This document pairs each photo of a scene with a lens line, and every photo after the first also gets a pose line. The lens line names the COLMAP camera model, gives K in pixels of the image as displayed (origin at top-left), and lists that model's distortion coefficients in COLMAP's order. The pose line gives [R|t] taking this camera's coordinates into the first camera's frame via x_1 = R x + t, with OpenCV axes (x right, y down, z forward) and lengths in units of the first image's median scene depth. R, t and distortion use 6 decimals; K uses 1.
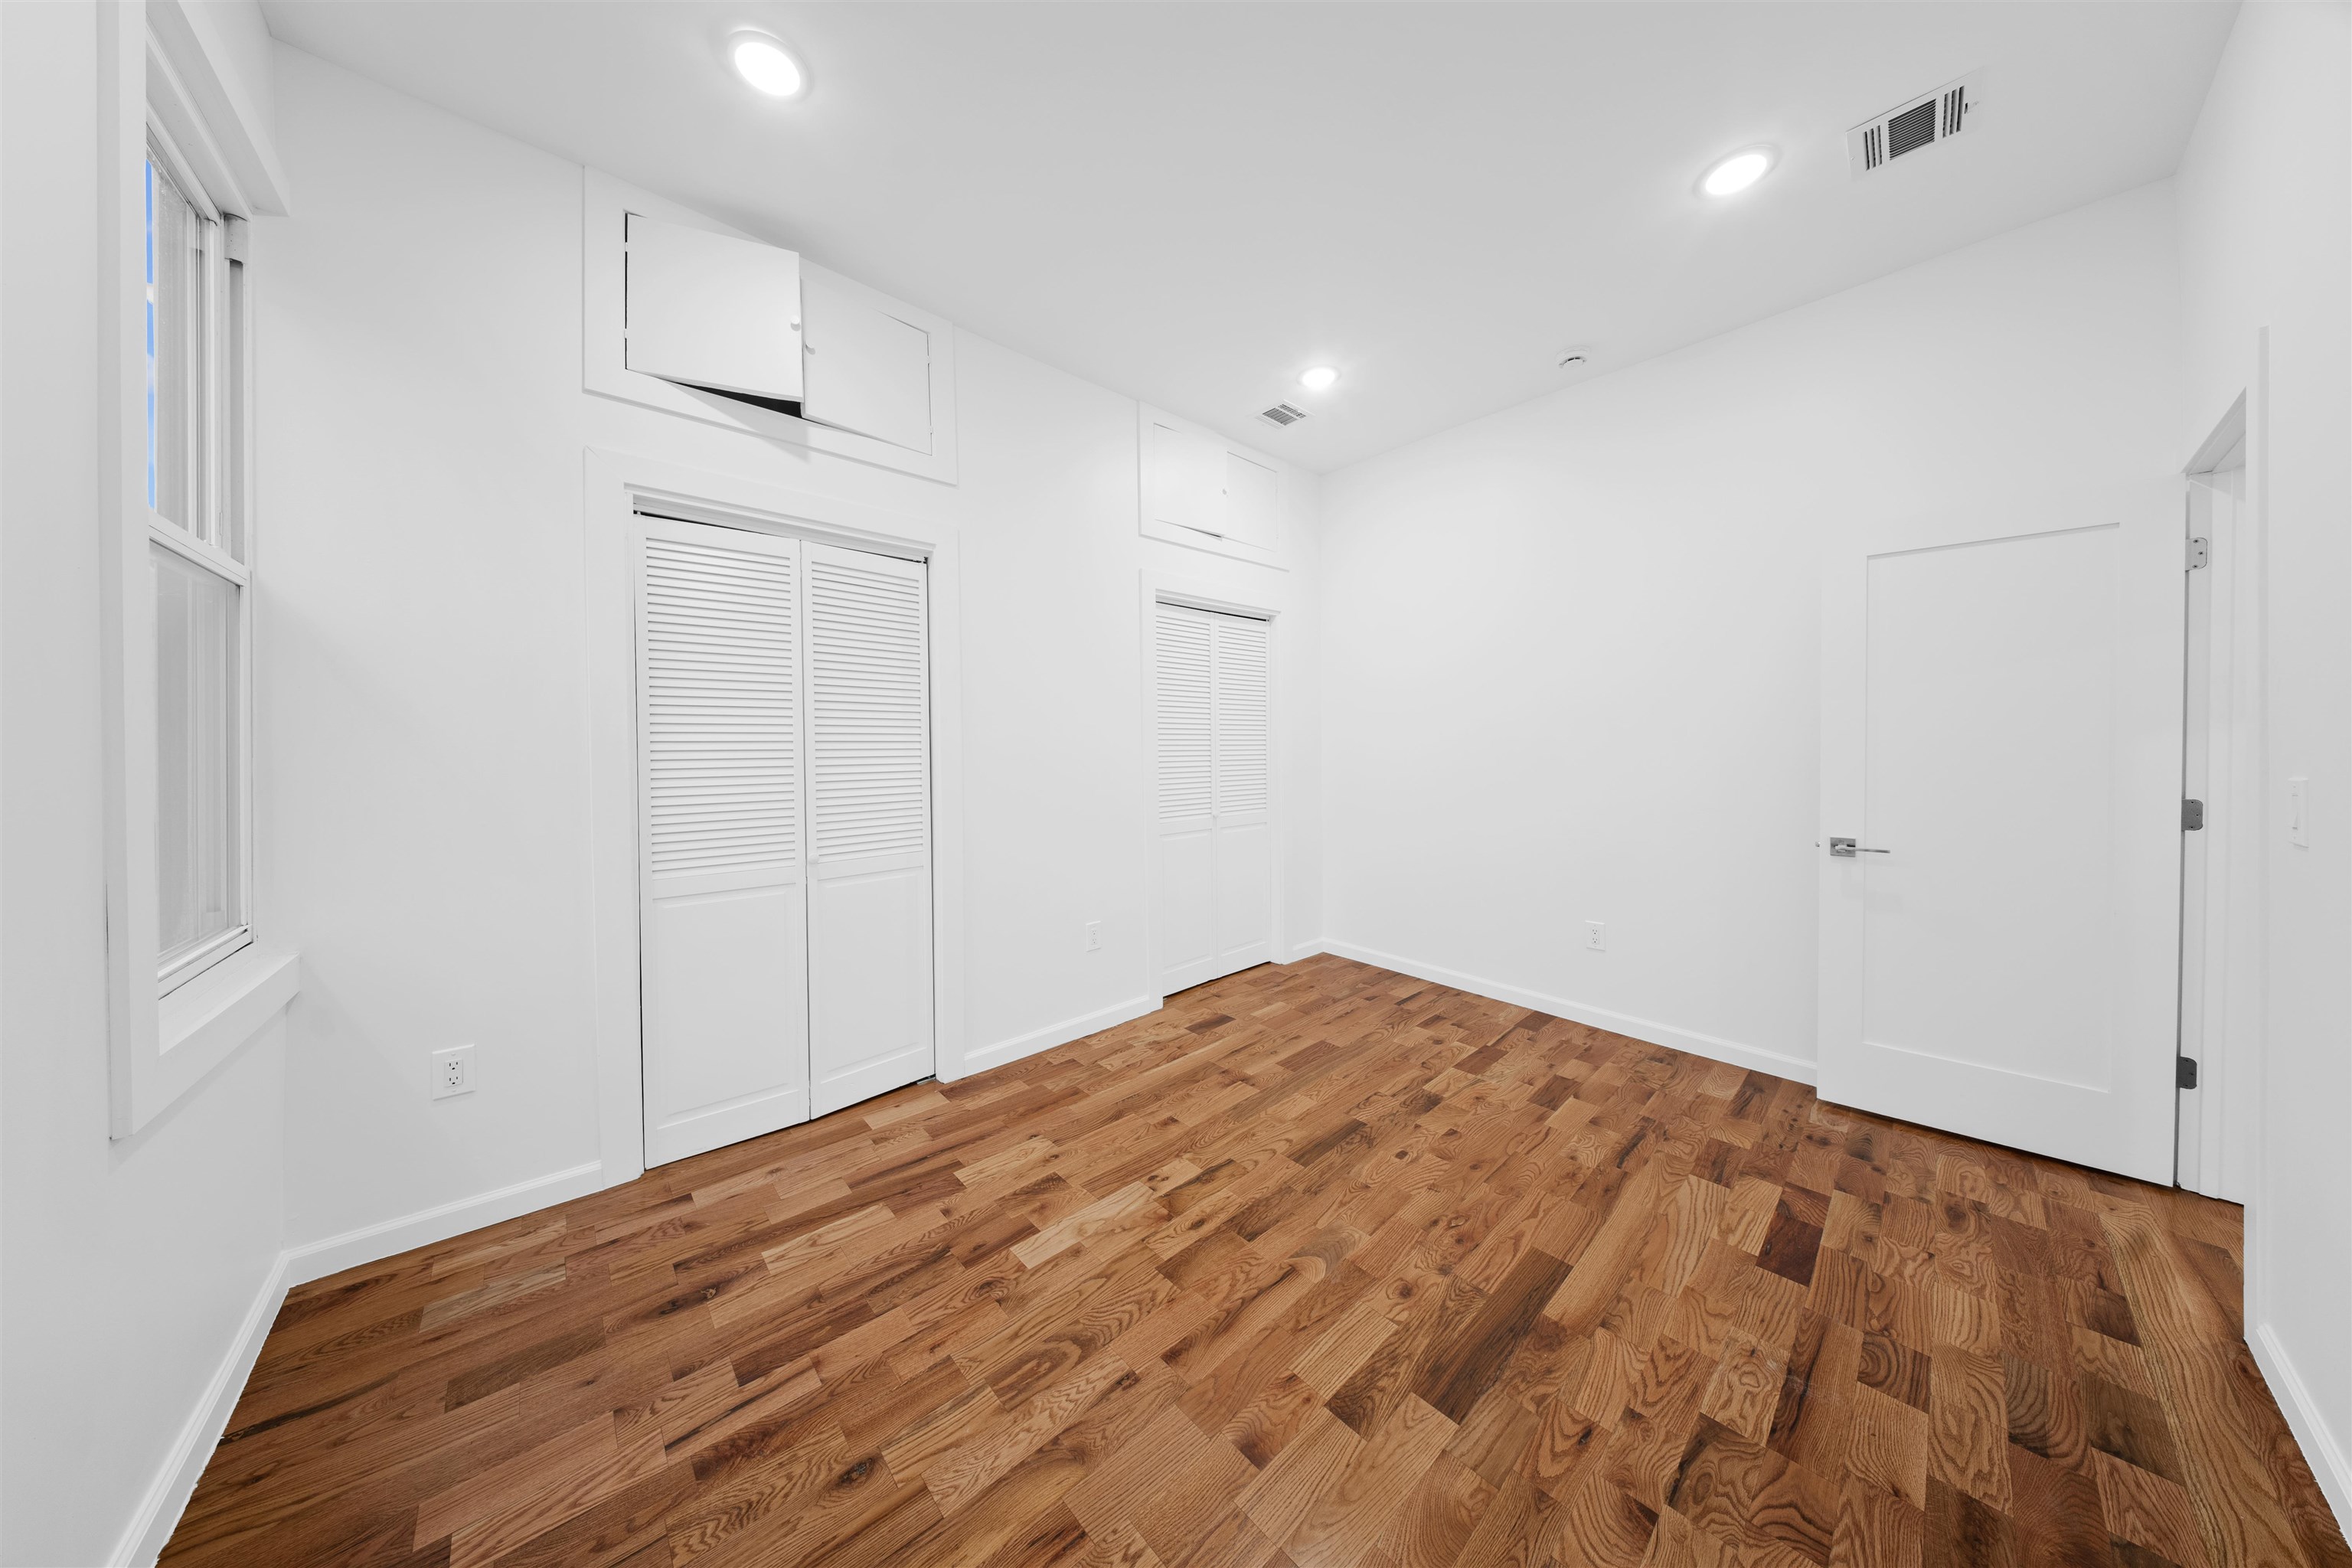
lens RADIAL K [[705.0, 0, 1180.9], [0, 705.0, 747.9], [0, 0, 1]] dist [-0.000420, -0.000201]
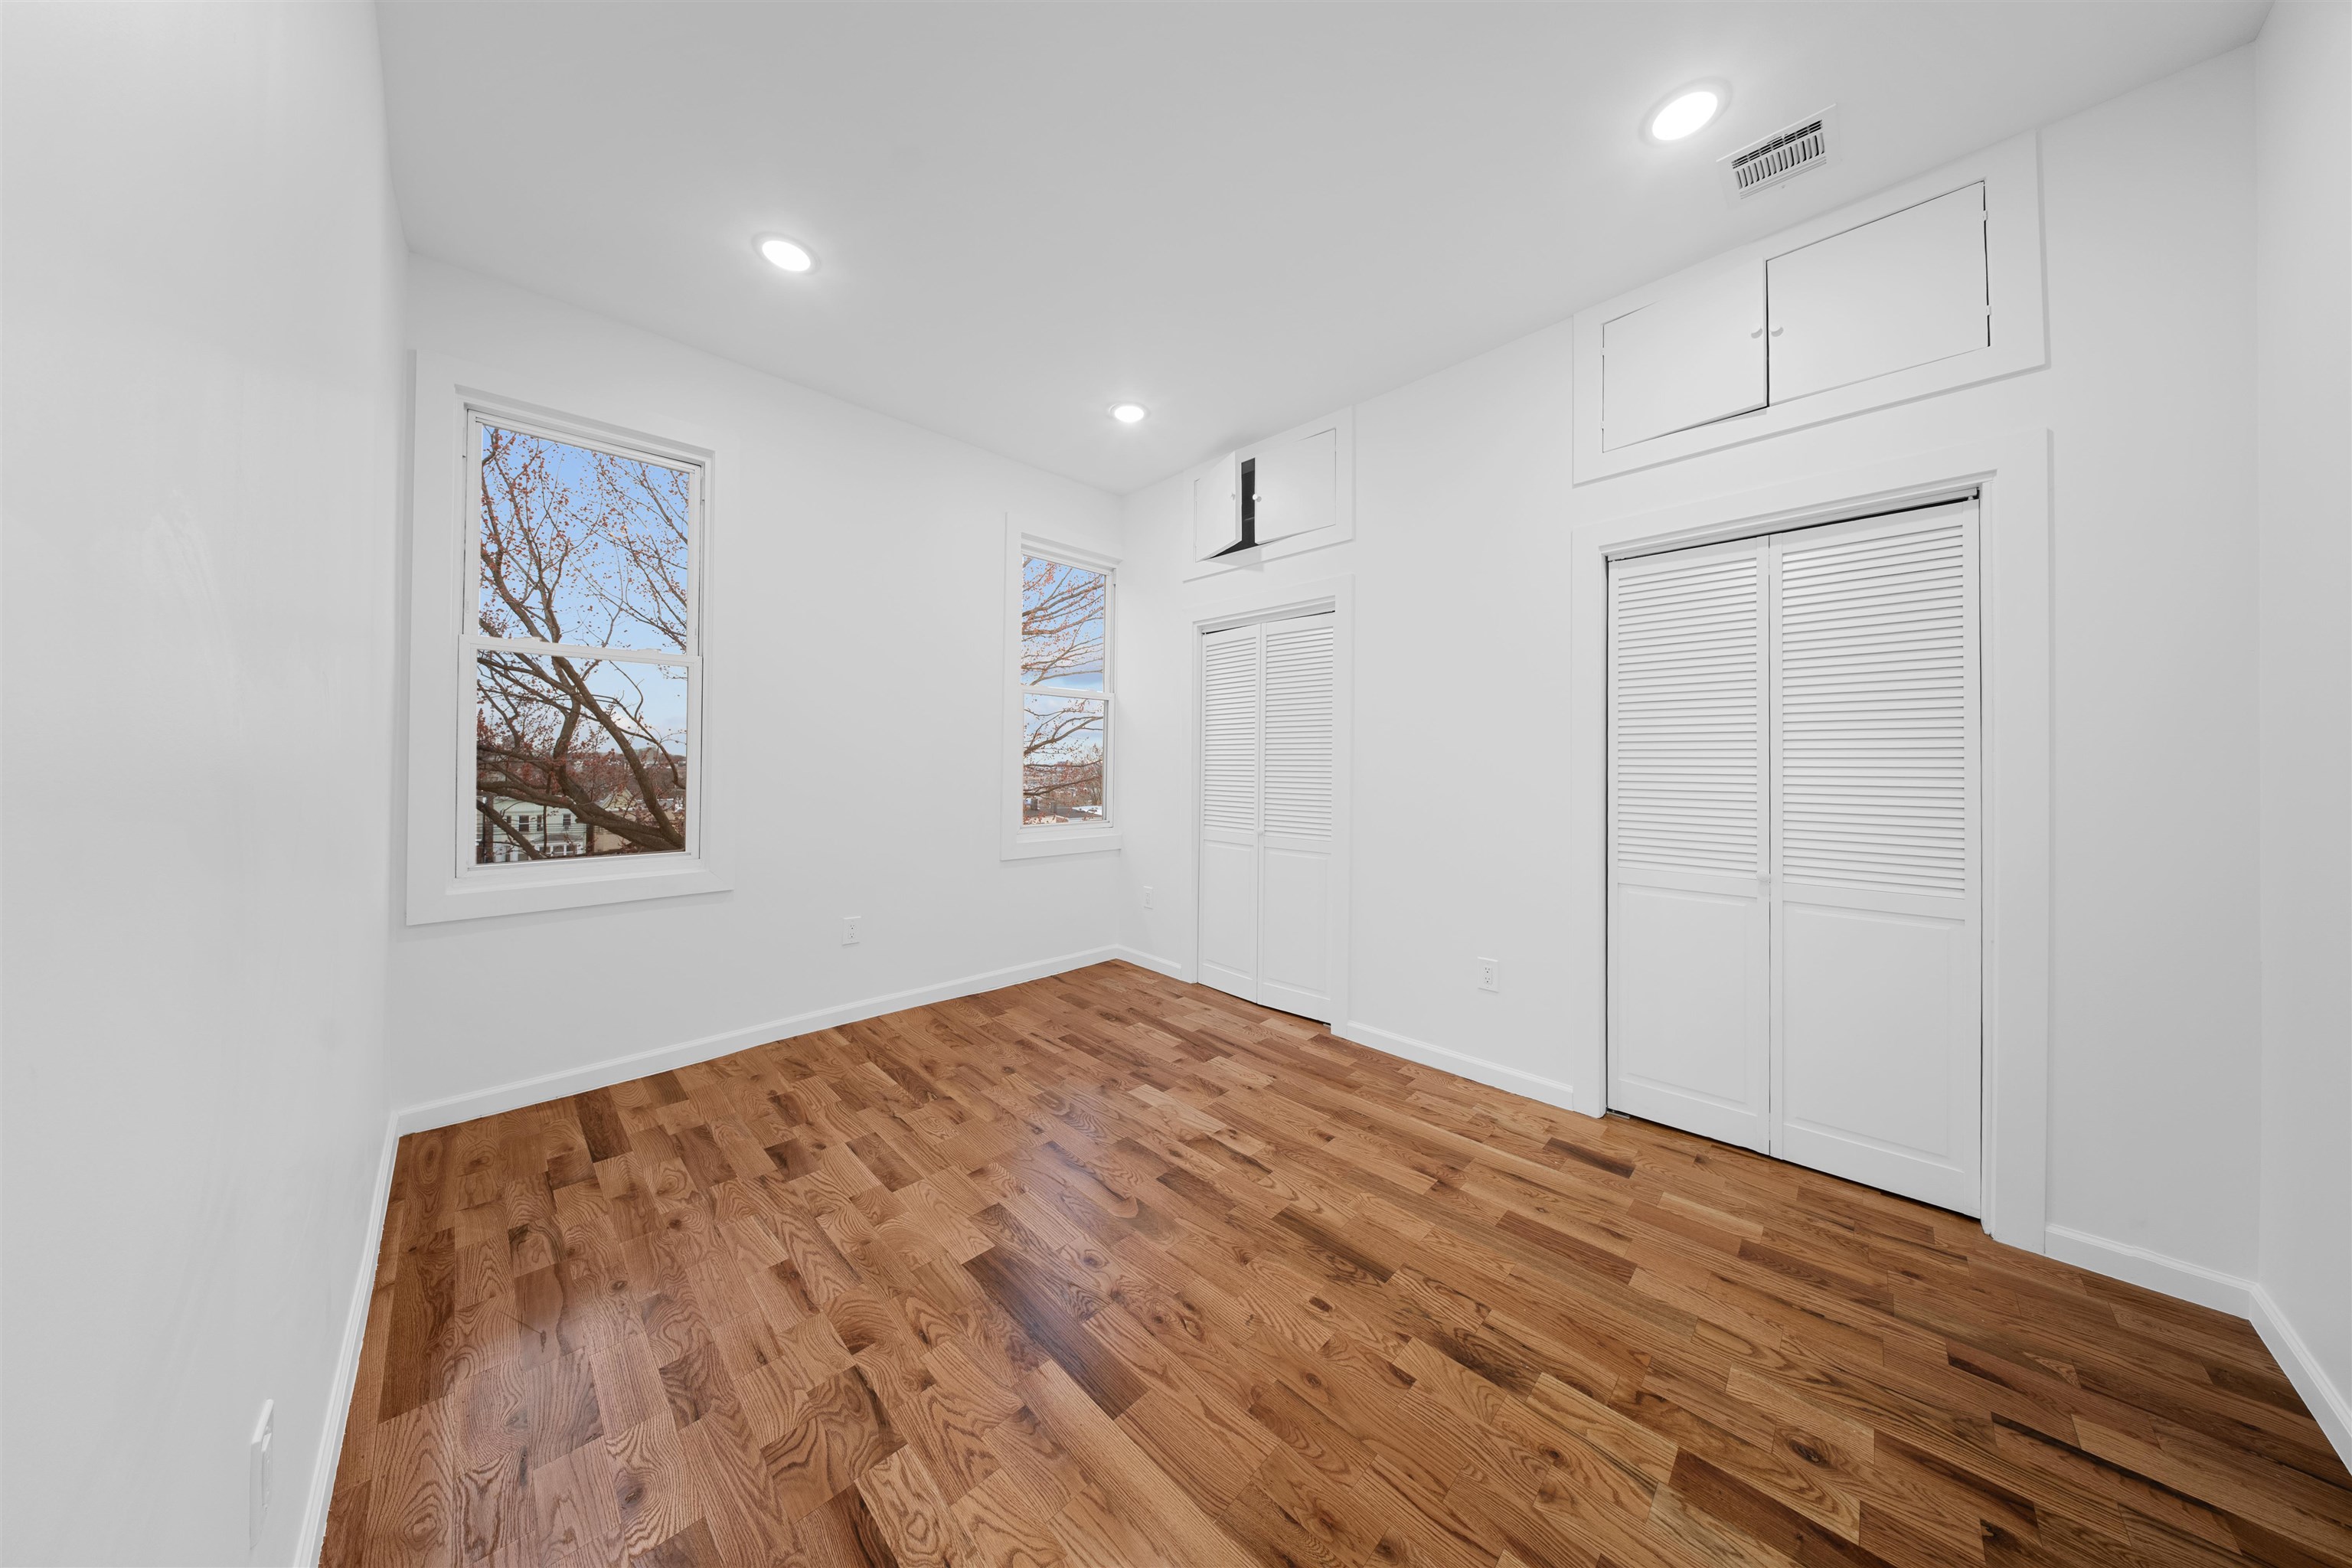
lens RADIAL K [[705.0, 0, 1180.9], [0, 705.0, 747.9], [0, 0, 1]] dist [-0.000420, -0.000201]
pose [[0.054039, -0.010059, -0.998488, 1.344775], [-0.016648, 0.999801, -0.010973, -0.006221], [0.998400, 0.017216, 0.053861, 1.013747]]
